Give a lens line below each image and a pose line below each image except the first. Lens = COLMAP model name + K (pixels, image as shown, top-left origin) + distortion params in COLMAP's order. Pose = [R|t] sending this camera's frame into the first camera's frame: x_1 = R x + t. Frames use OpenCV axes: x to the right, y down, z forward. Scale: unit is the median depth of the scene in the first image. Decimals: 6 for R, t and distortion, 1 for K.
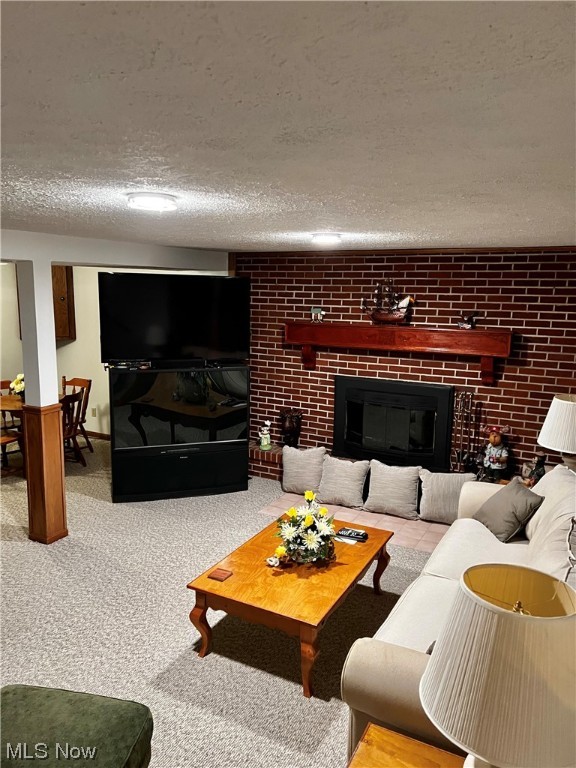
lens RADIAL K [[571.7, 0, 289.5], [0, 571.7, 394.9], [0, 0, 1]] dist [0.058115, -0.063256]
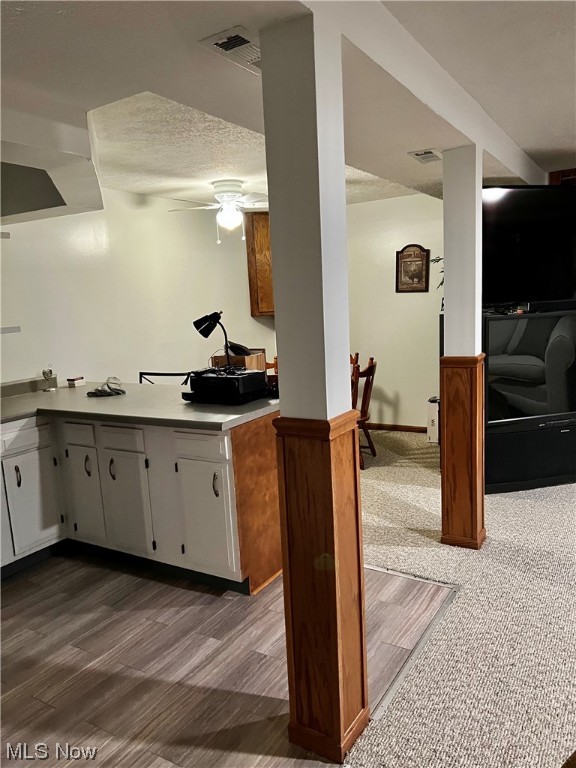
lens RADIAL K [[571.7, 0, 288.4], [0, 571.7, 389.5], [0, 0, 1]] dist [0.058115, -0.063256]
pose [[0.995663, -0.063304, -0.068178, -0.514744], [0.061786, 0.997797, -0.024154, 0.055049], [0.069557, 0.019837, 0.997381, 0.231291]]
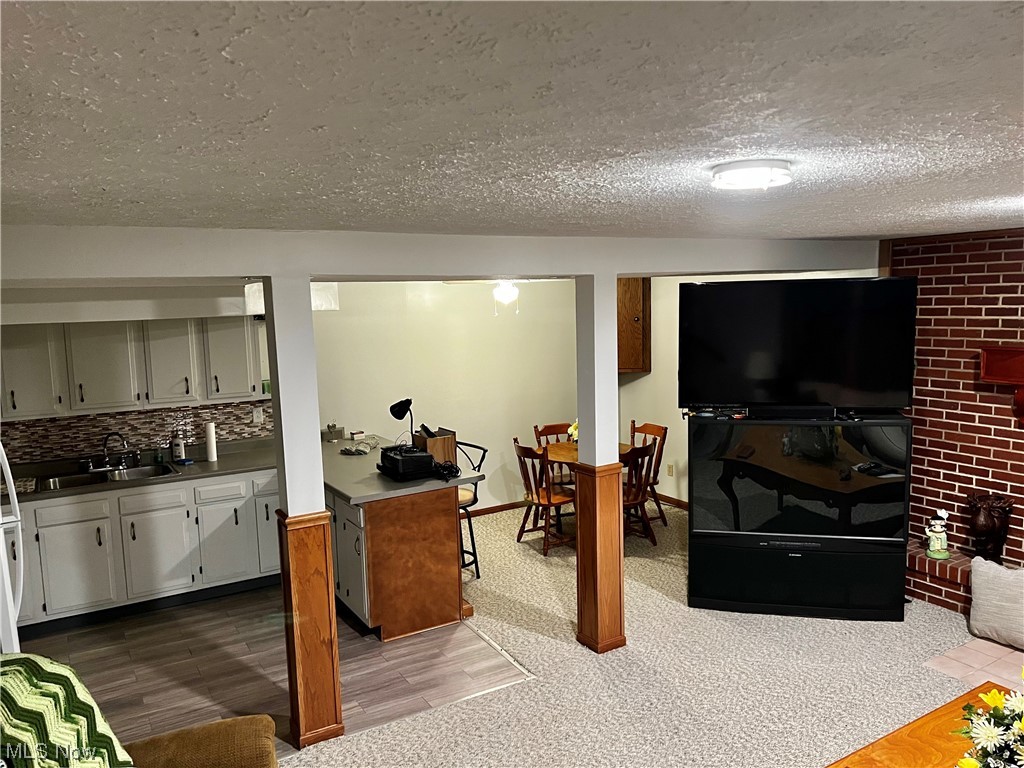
lens RADIAL K [[762.2, 0, 528.7], [0, 762.2, 388.2], [0, 0, 1]] dist [0.058115, -0.063256]
pose [[0.864250, 0.019965, -0.502666, -0.010309], [-0.050930, 0.997551, -0.047945, -0.023242], [0.500478, 0.067037, 0.863150, 0.078867]]
